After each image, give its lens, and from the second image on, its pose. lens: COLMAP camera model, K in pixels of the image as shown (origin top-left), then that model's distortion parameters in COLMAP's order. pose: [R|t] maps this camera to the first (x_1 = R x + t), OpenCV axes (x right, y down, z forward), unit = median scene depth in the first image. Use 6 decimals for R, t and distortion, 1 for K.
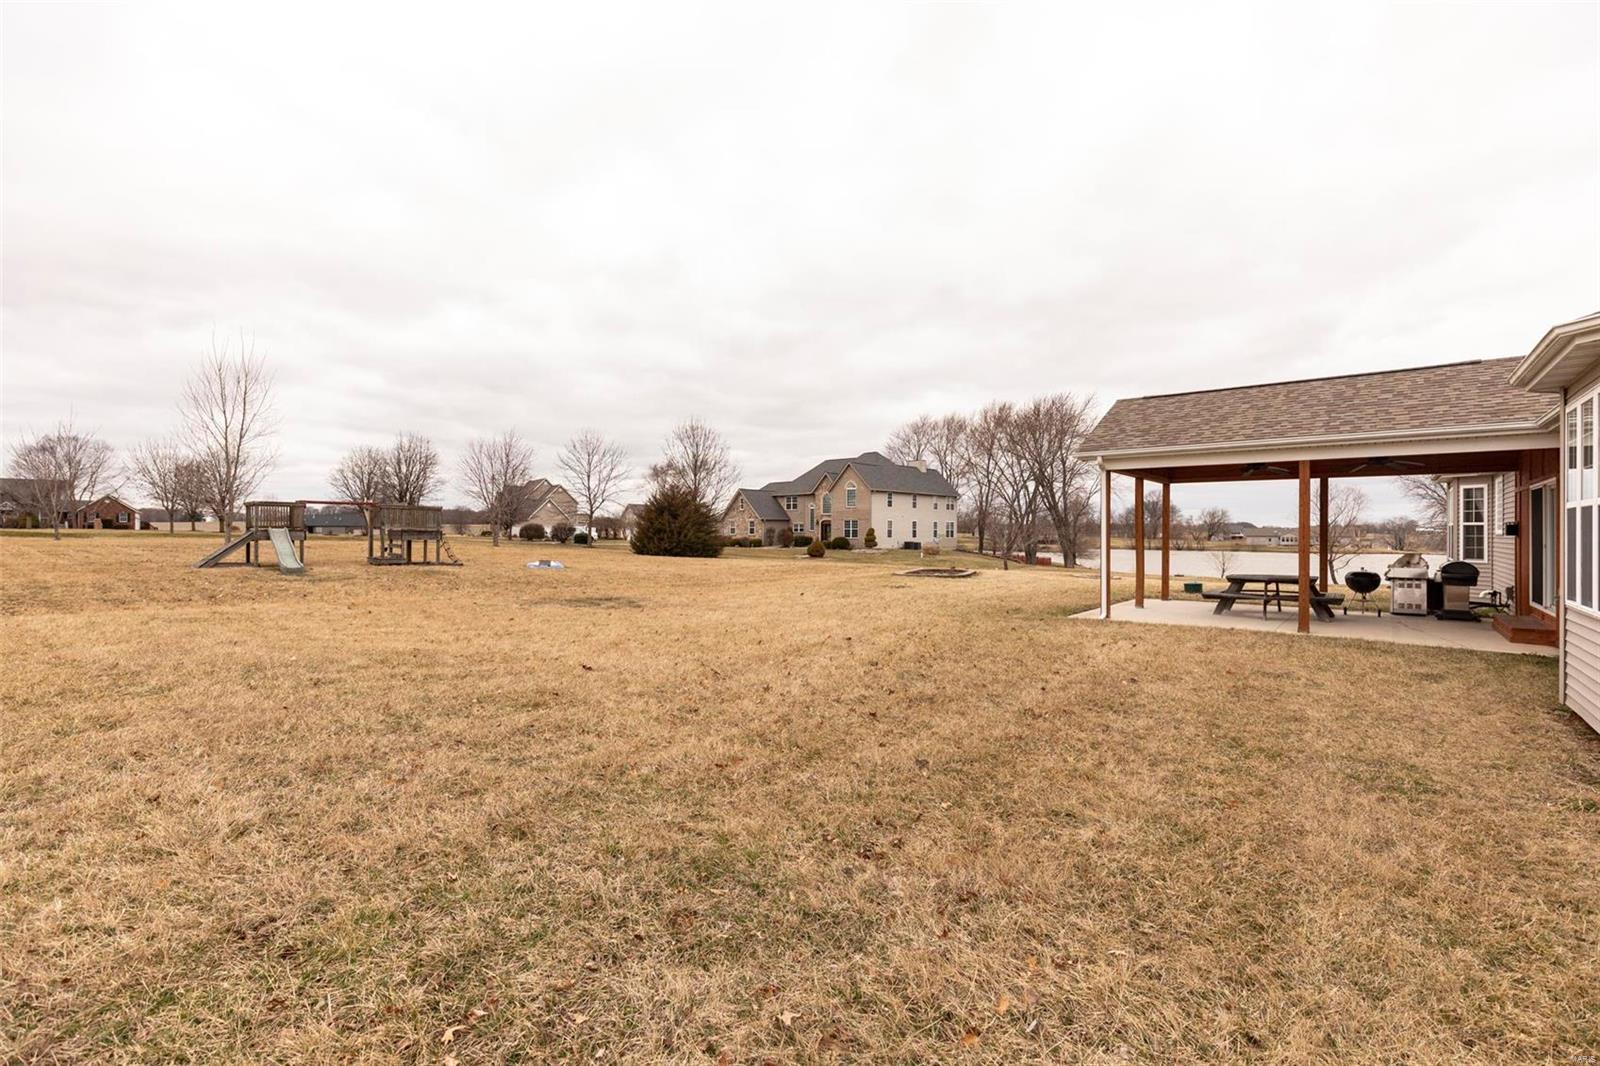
lens RADIAL K [[708.4, 0, 800.0], [0, 708.4, 533.0], [0, 0, 1]] dist [-0.000012, 0.000014]
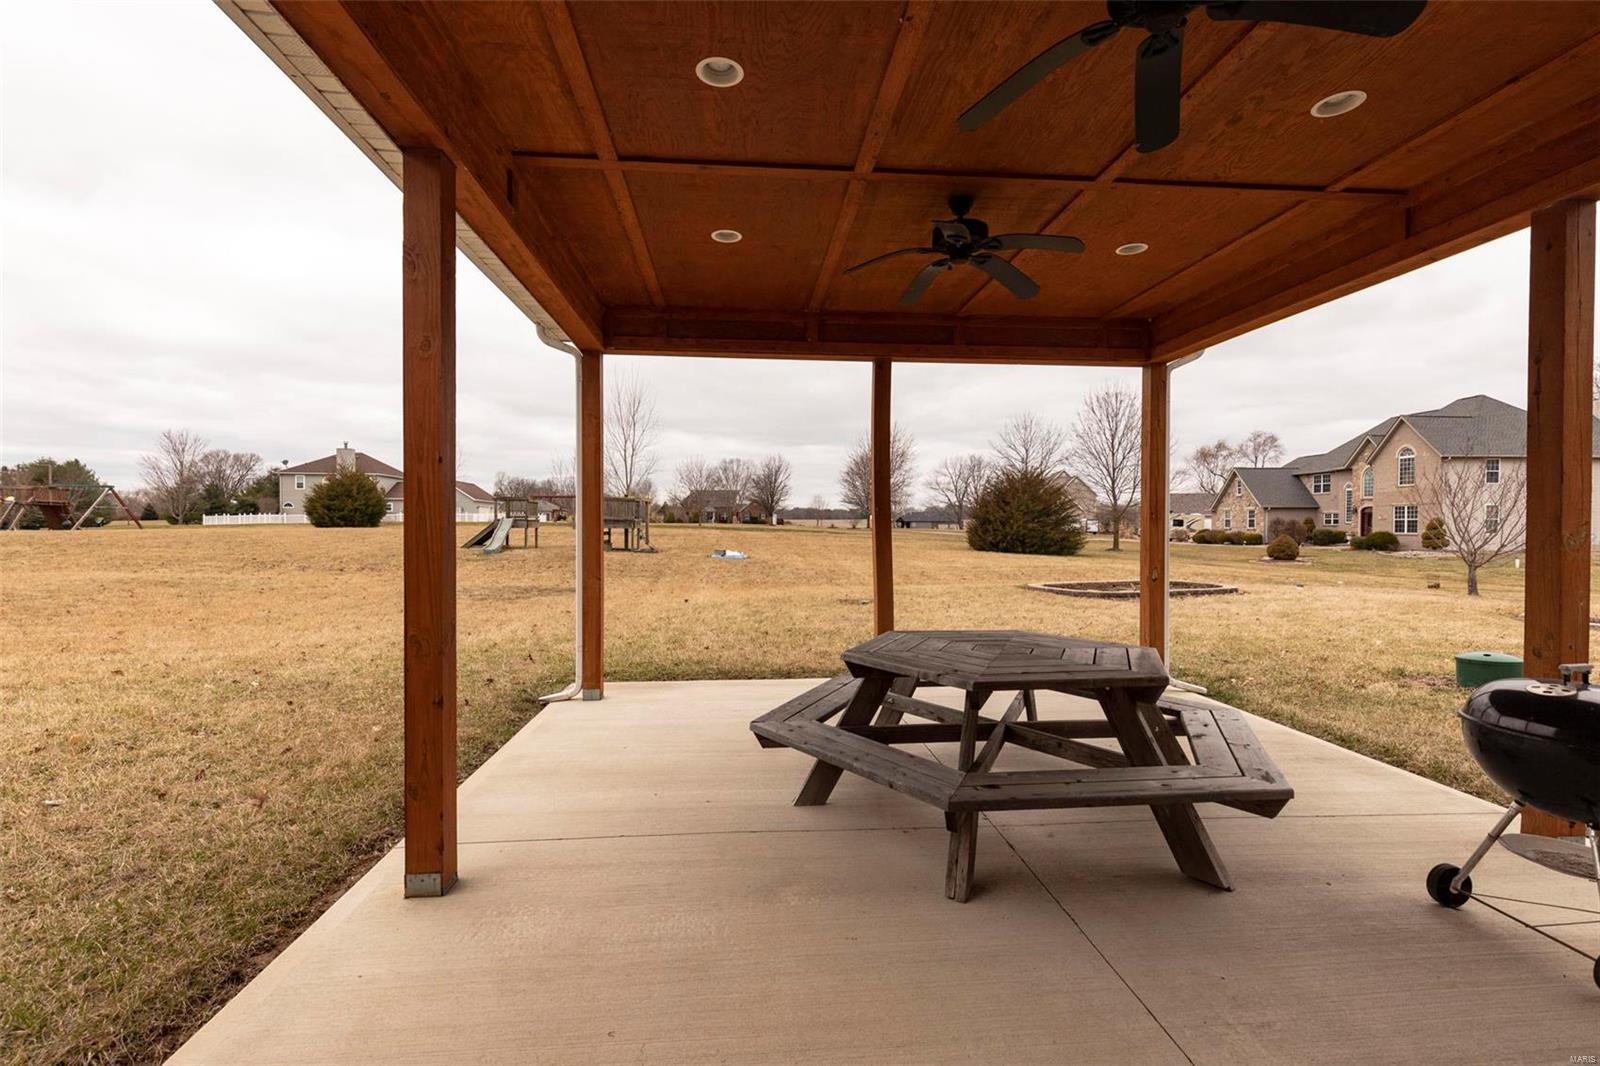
lens RADIAL K [[708.4, 0, 800.0], [0, 708.4, 533.0], [0, 0, 1]] dist [-0.000012, 0.000014]
pose [[0.697248, 0.006263, -0.716802, 0.881364], [-0.001812, 0.999974, 0.006975, 0.019363], [0.716827, -0.003564, 0.697241, 0.894741]]
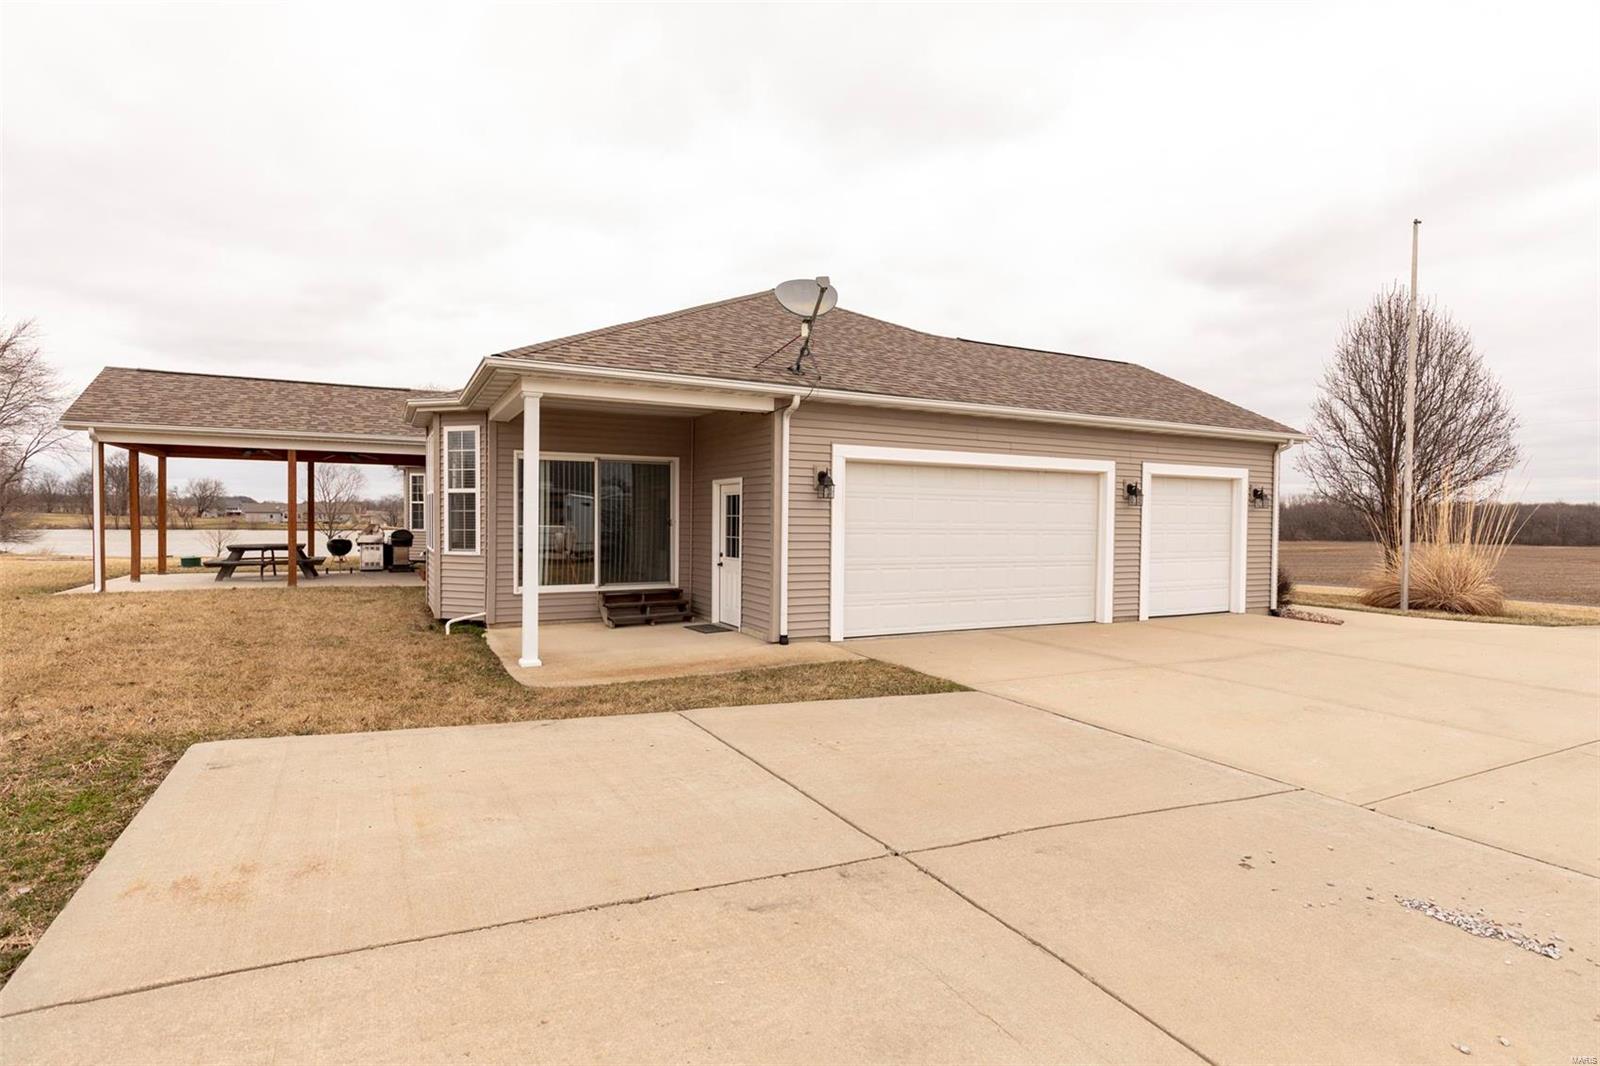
lens RADIAL K [[814.9, 0, 800.0], [0, 814.9, 533.0], [0, 0, 1]] dist [-0.001882, -0.000727]
pose [[0.398679, -0.018581, 0.916902, -0.207630], [-0.008232, 0.999682, 0.023838, 0.002740], [-0.917054, -0.017051, 0.398399, -0.329006]]
